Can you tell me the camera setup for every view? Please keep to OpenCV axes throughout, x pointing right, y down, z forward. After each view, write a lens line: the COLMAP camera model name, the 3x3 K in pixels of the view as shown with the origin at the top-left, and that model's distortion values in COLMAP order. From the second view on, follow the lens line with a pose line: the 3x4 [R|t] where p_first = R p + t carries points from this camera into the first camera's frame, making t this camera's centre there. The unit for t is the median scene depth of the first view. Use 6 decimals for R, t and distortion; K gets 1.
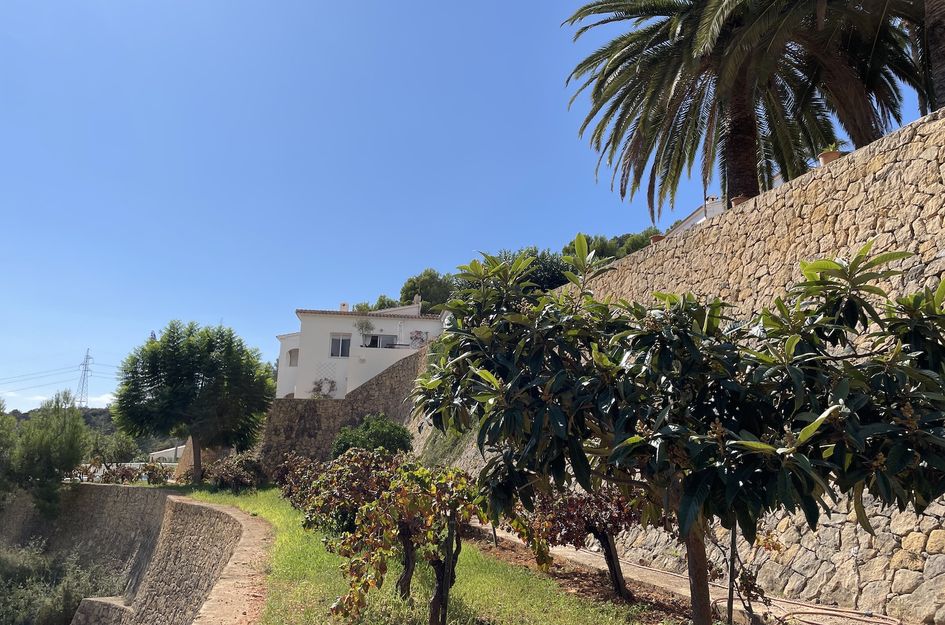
lens RADIAL K [[712.3, 0, 469.5], [0, 712.3, 304.6], [0, 0, 1]] dist [0.093916, -0.125313]
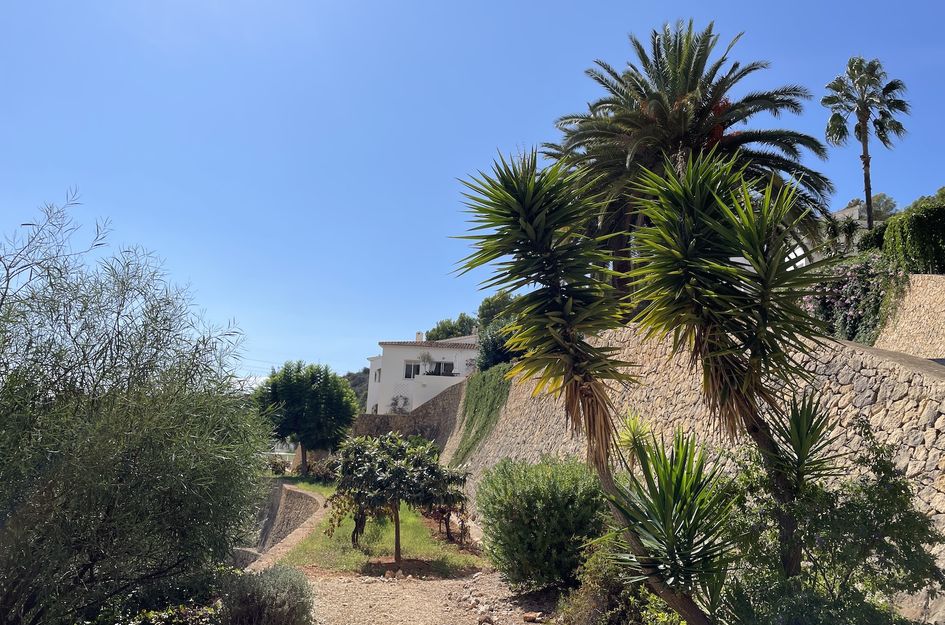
lens RADIAL K [[712.3, 0, 477.2], [0, 712.3, 312.4], [0, 0, 1]] dist [0.093916, -0.125313]
pose [[0.990141, 0.001080, -0.140071, 0.152852], [0.002513, 0.999672, 0.025473, -0.104253], [0.140052, -0.025573, 0.989814, -0.335359]]
